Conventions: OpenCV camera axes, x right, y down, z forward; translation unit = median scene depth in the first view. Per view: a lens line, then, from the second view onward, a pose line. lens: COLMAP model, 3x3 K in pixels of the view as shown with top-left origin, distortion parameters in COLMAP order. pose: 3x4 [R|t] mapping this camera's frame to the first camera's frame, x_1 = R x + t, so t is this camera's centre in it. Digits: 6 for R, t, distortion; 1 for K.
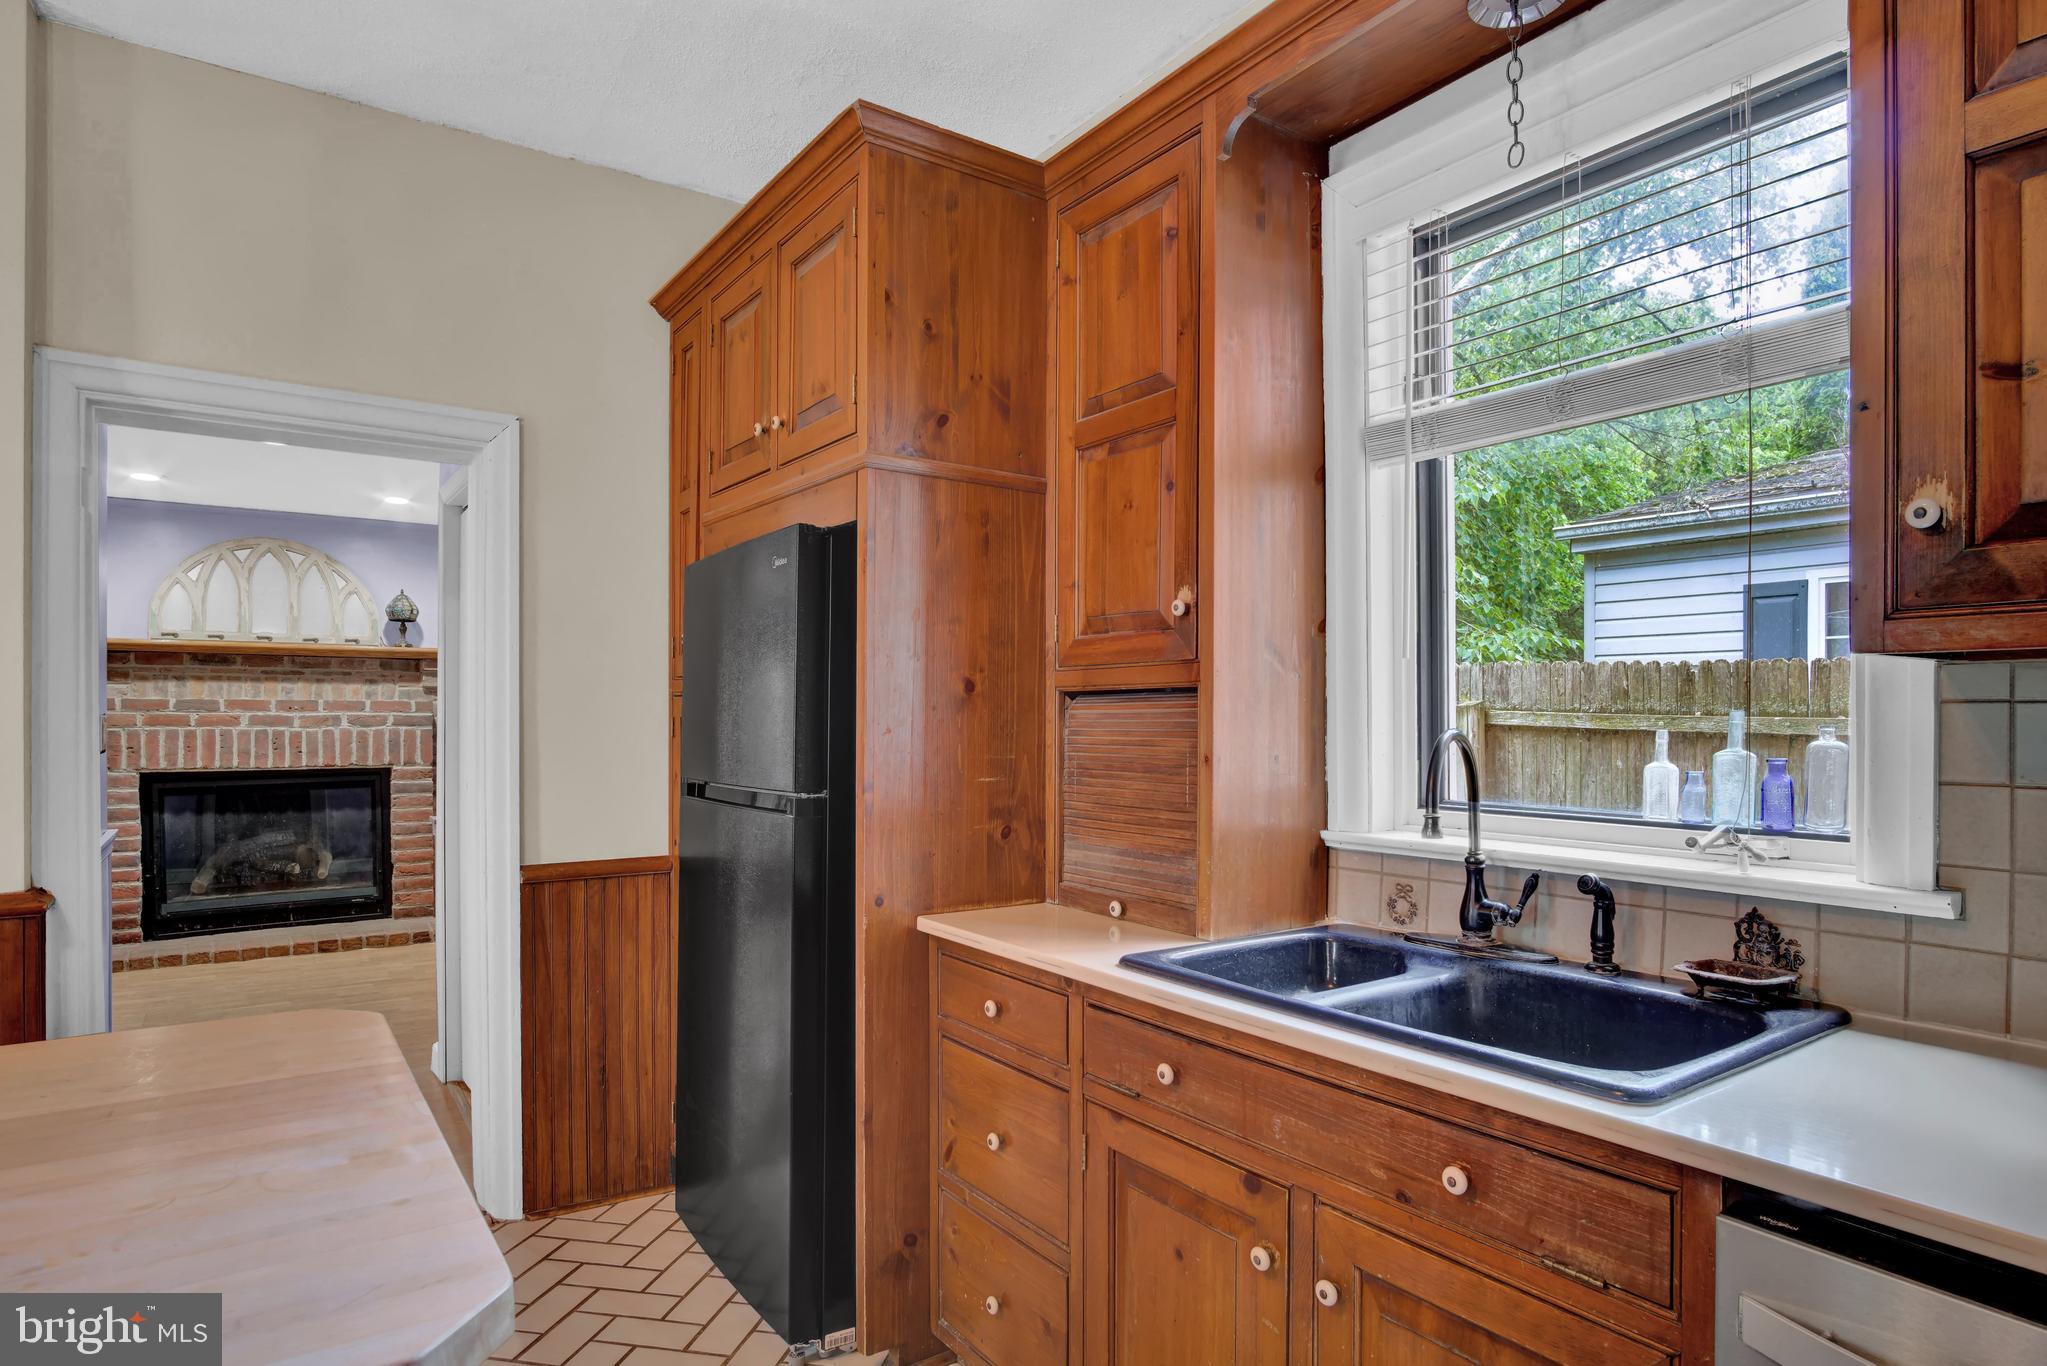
lens RADIAL K [[1110.9, 0, 1019.3], [0, 1110.9, 724.9], [0, 0, 1]] dist [-0.023655, 0.000364]
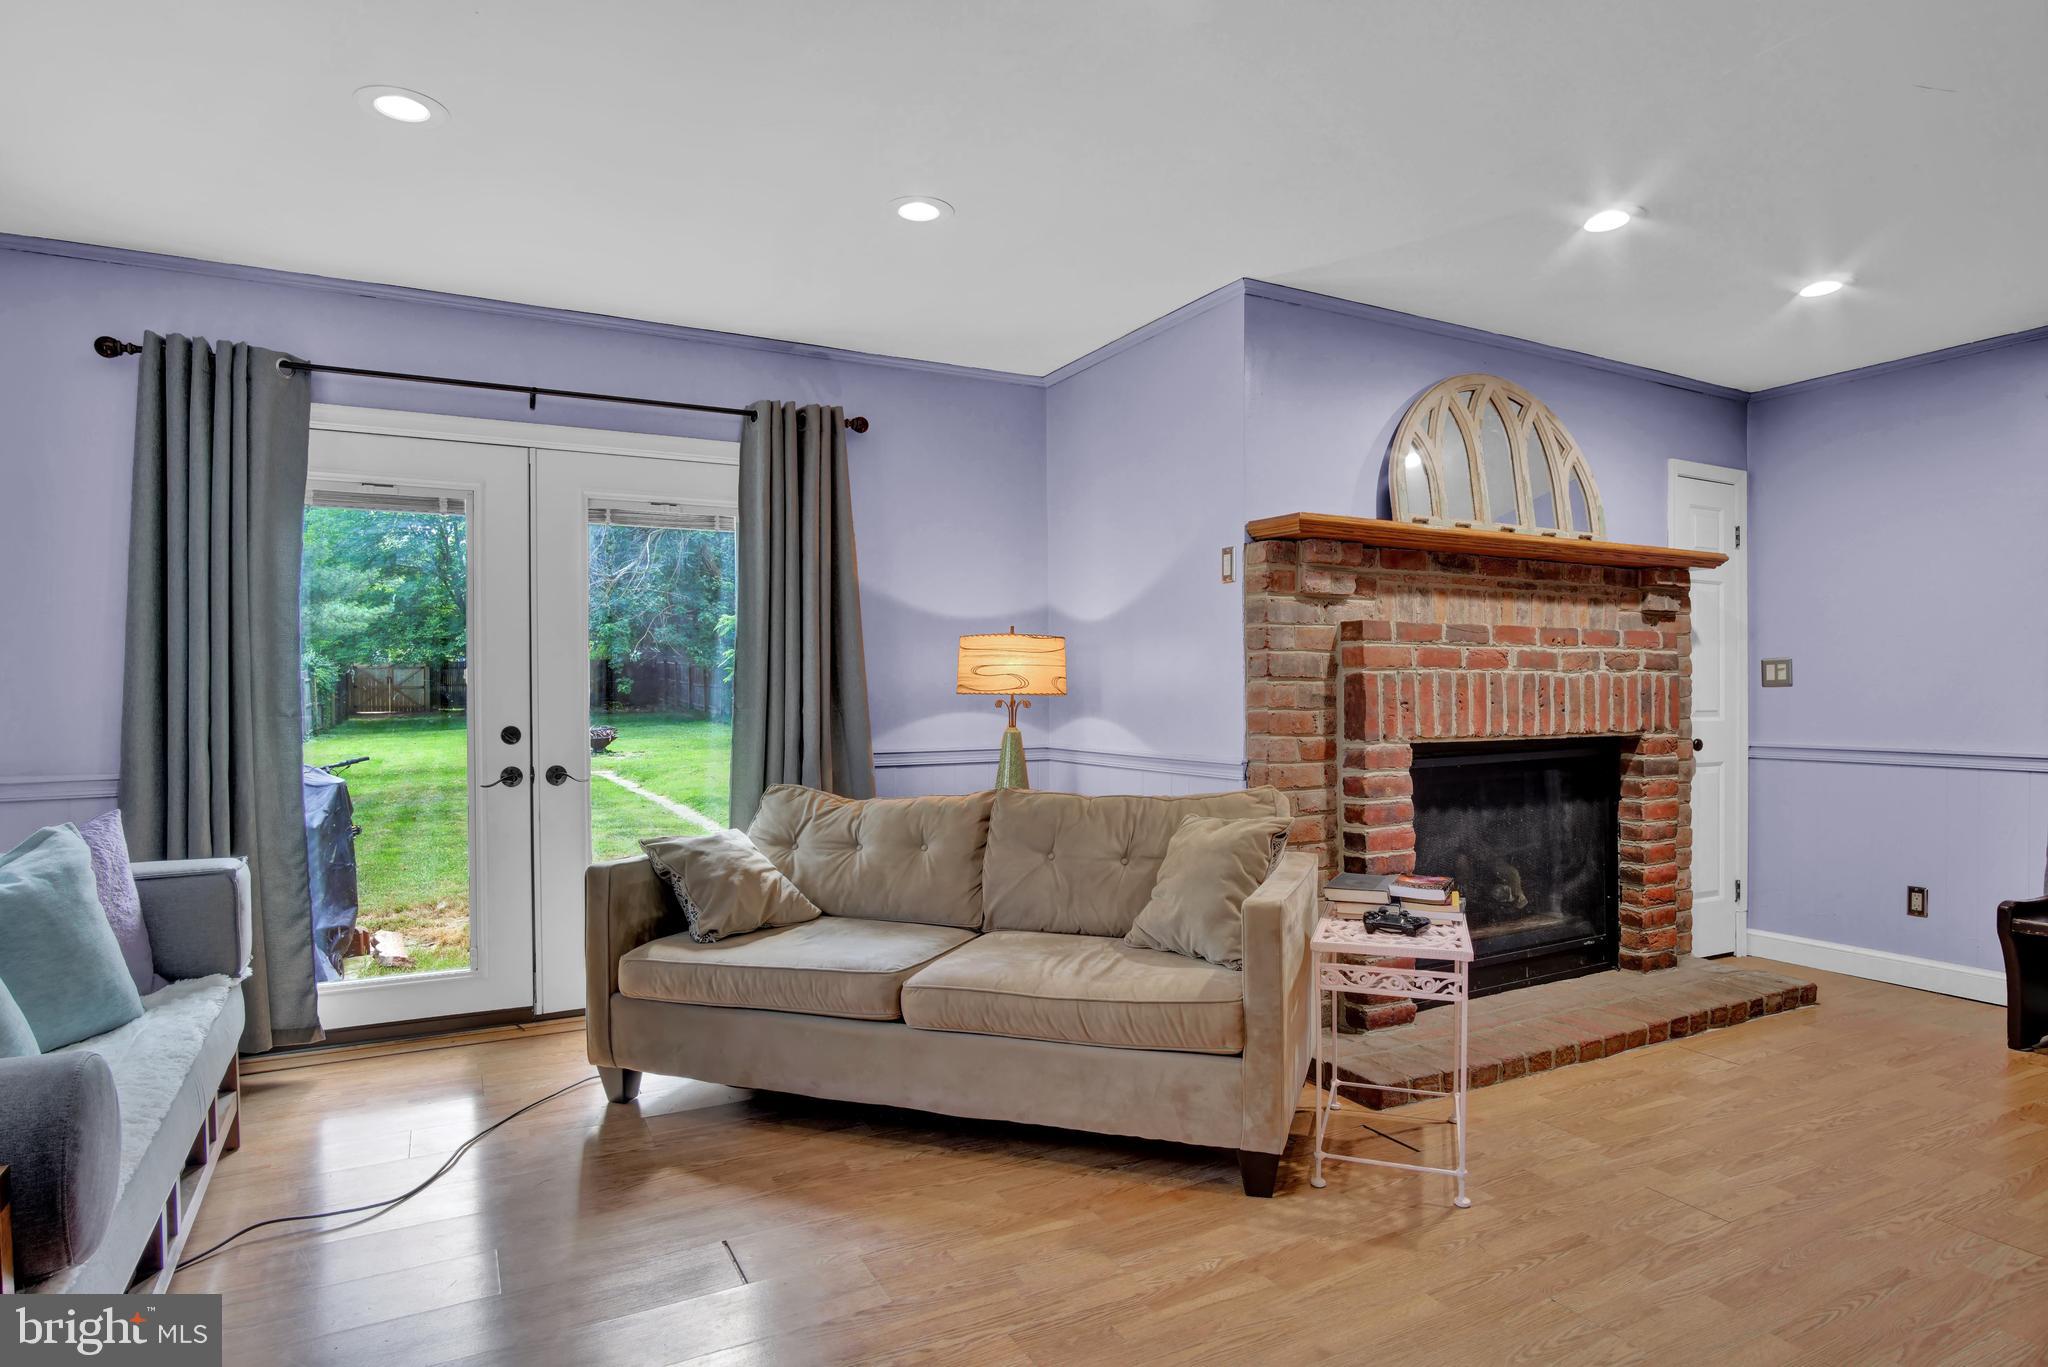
lens RADIAL K [[1119.1, 0, 1019.0], [0, 1119.1, 699.0], [0, 0, 1]] dist [-0.025815, 0.000049]
pose [[0.991619, -0.004913, -0.129104, -0.898550], [0.004794, 0.999988, -0.001232, 0.017707], [0.129108, 0.000602, 0.991630, 0.338413]]
